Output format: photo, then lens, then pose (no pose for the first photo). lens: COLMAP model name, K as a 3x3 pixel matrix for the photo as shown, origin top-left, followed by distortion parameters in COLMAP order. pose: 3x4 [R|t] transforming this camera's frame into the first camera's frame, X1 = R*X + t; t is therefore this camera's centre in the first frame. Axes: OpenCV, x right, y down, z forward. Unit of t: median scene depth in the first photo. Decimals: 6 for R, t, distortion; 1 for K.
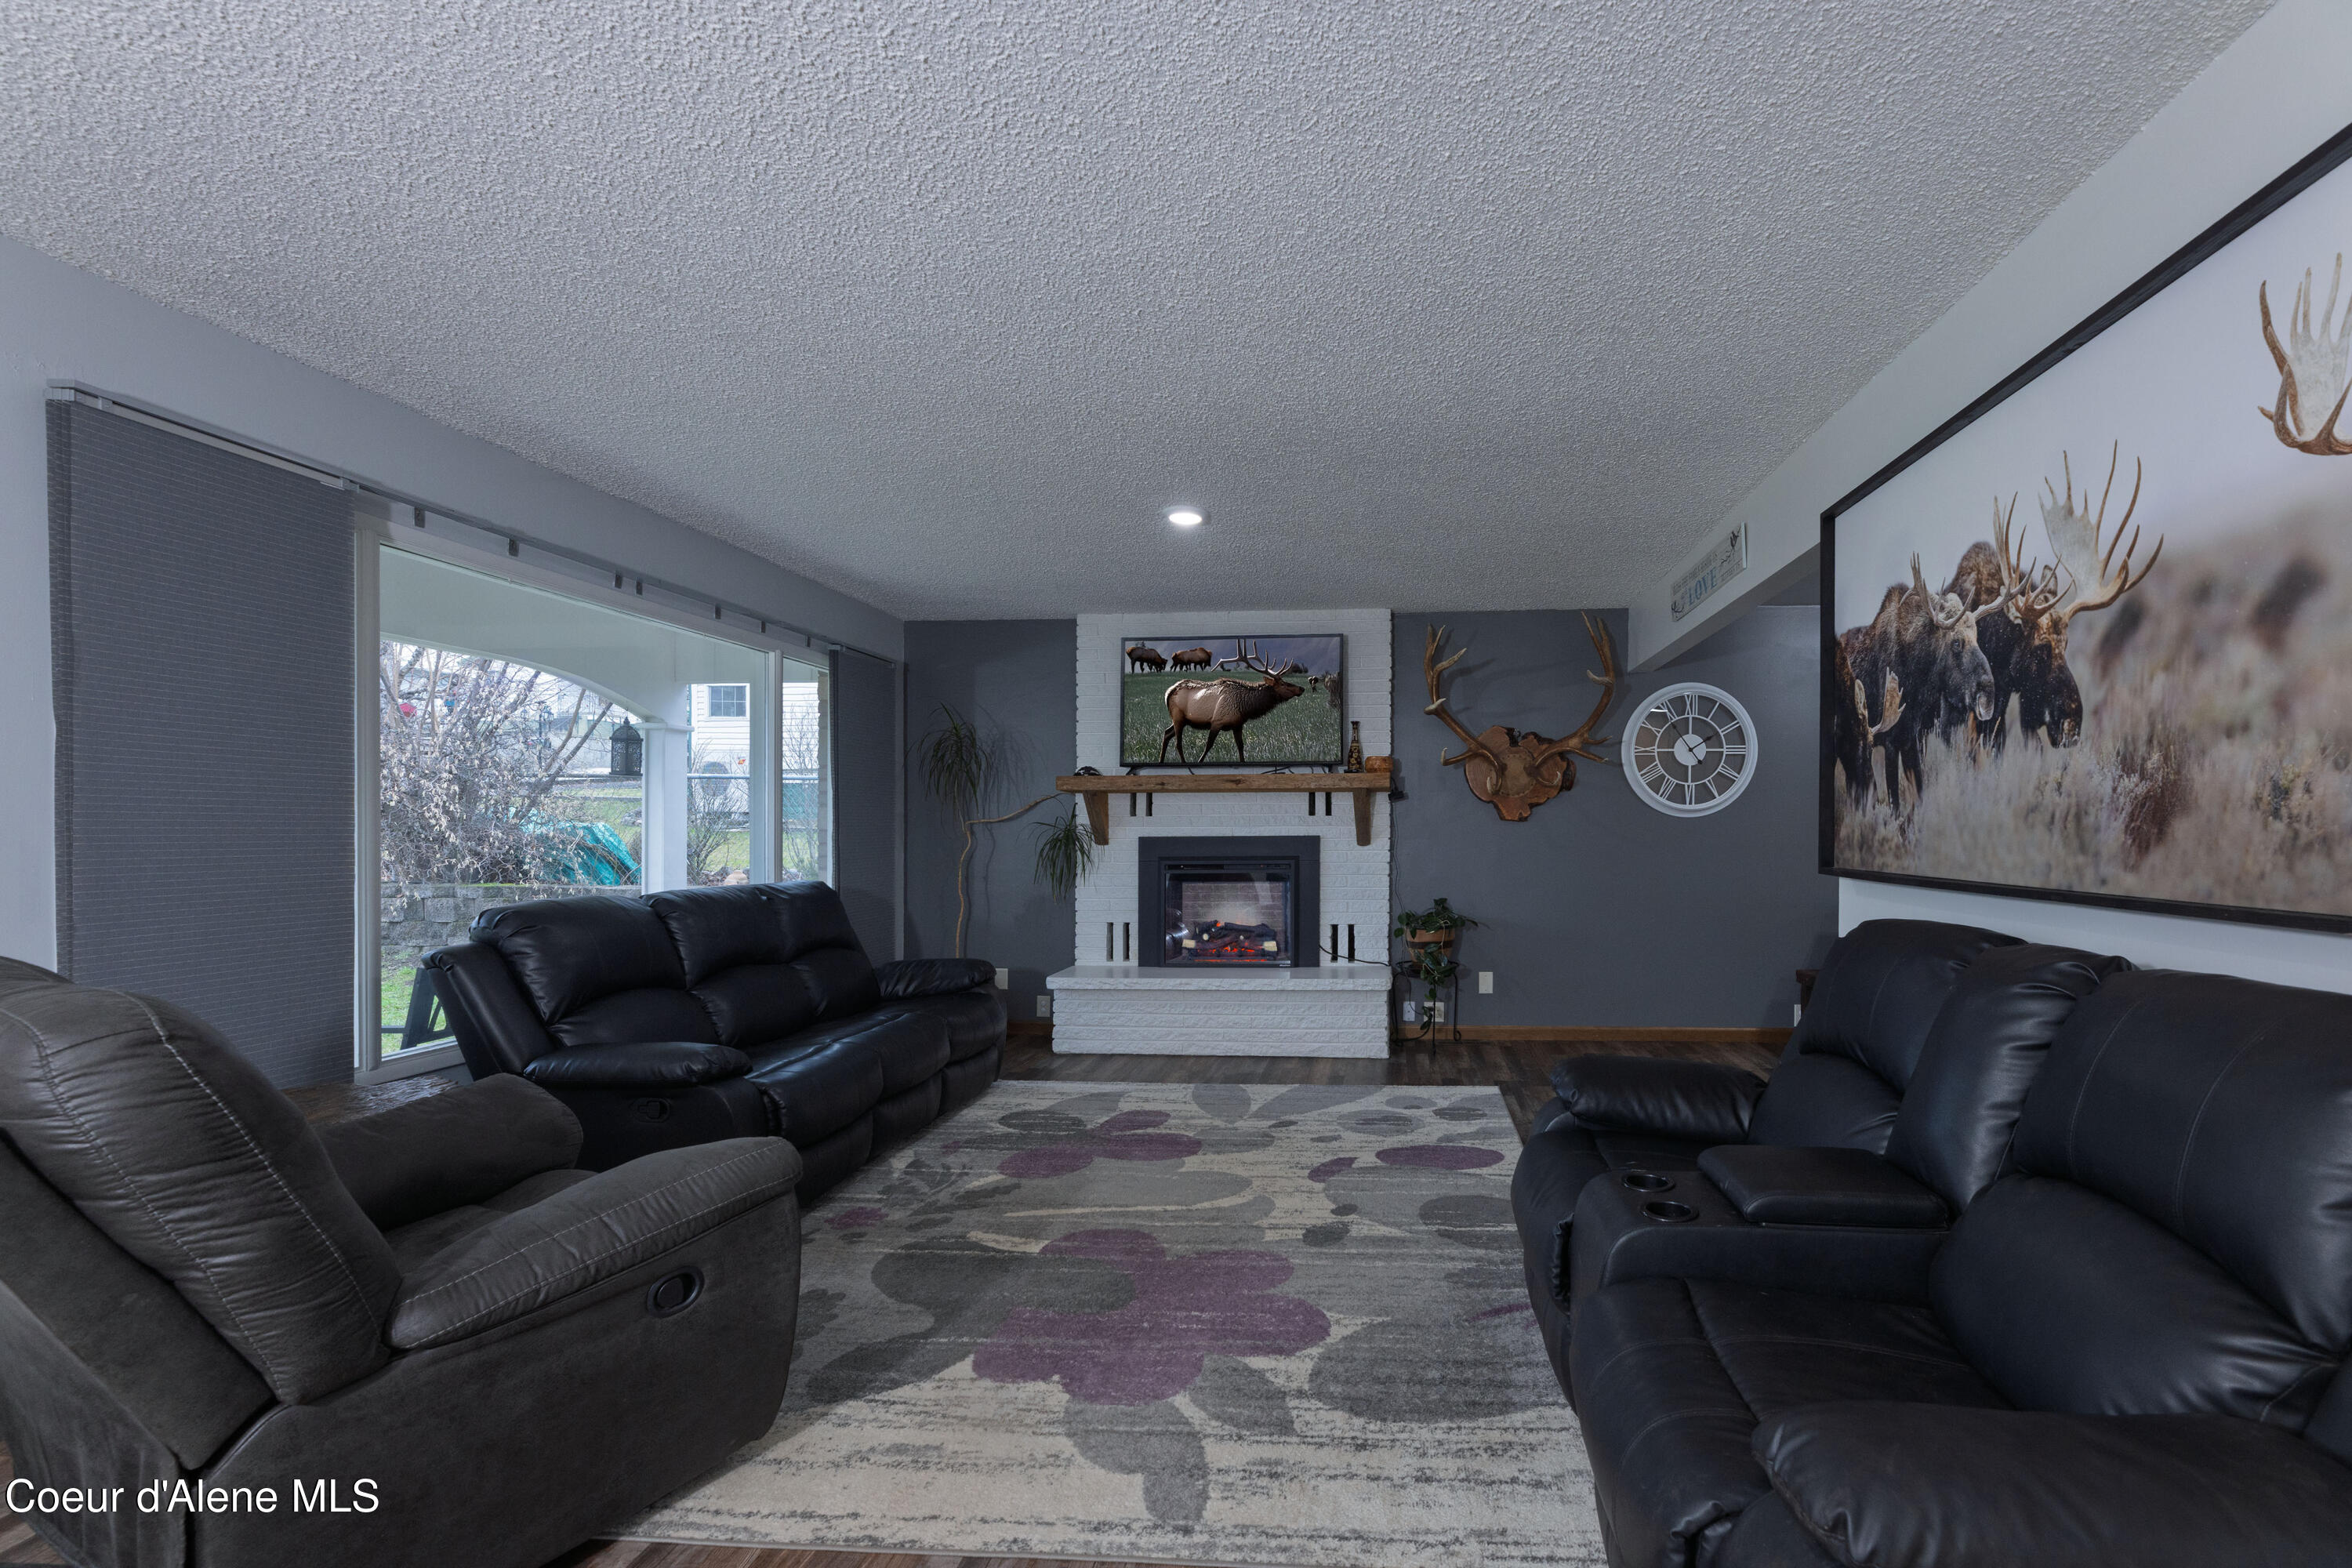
lens RADIAL K [[1015.3, 0, 1372.4], [0, 1015.3, 847.1], [0, 0, 1]] dist [-0.000209, 0.000025]
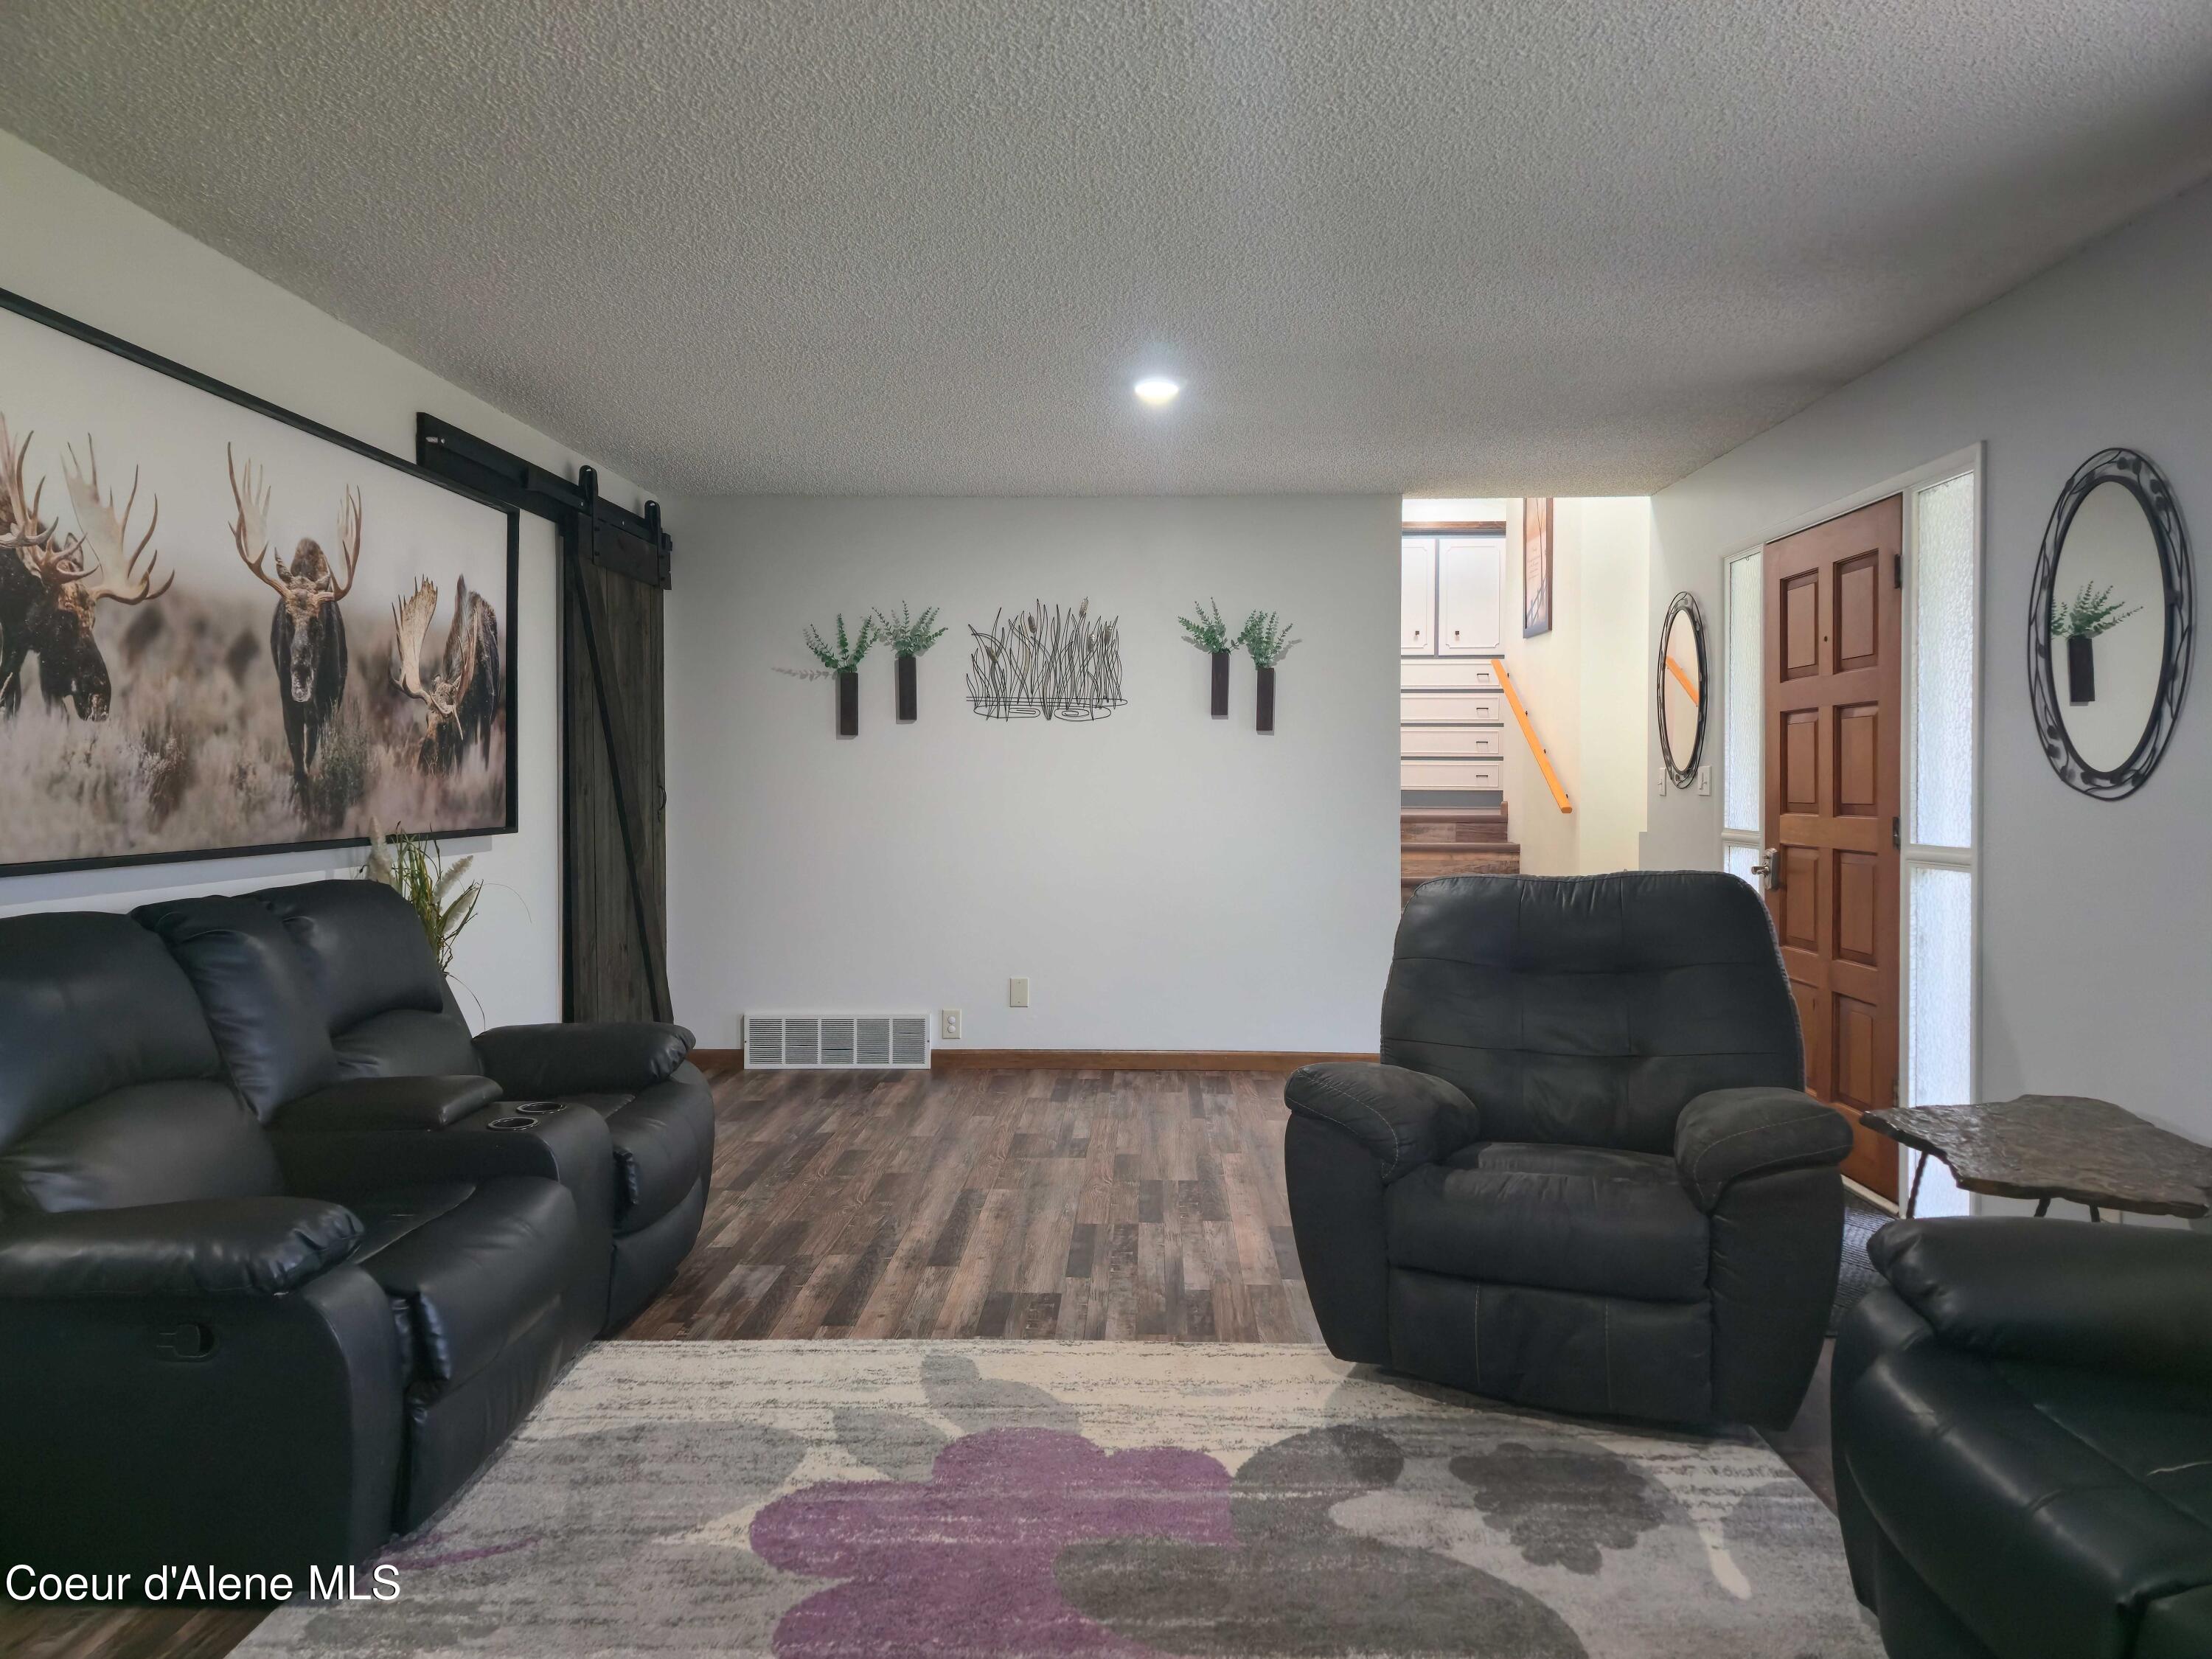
lens RADIAL K [[1471.6, 0, 1144.3], [0, 1471.6, 786.2], [0, 0, 1]] dist [0.032647, -0.021488]
pose [[-0.999849, 0.000128, -0.017356, -0.287078], [-0.000281, 0.999722, 0.023563, -0.052240], [0.017354, 0.023565, -0.999572, 1.977020]]
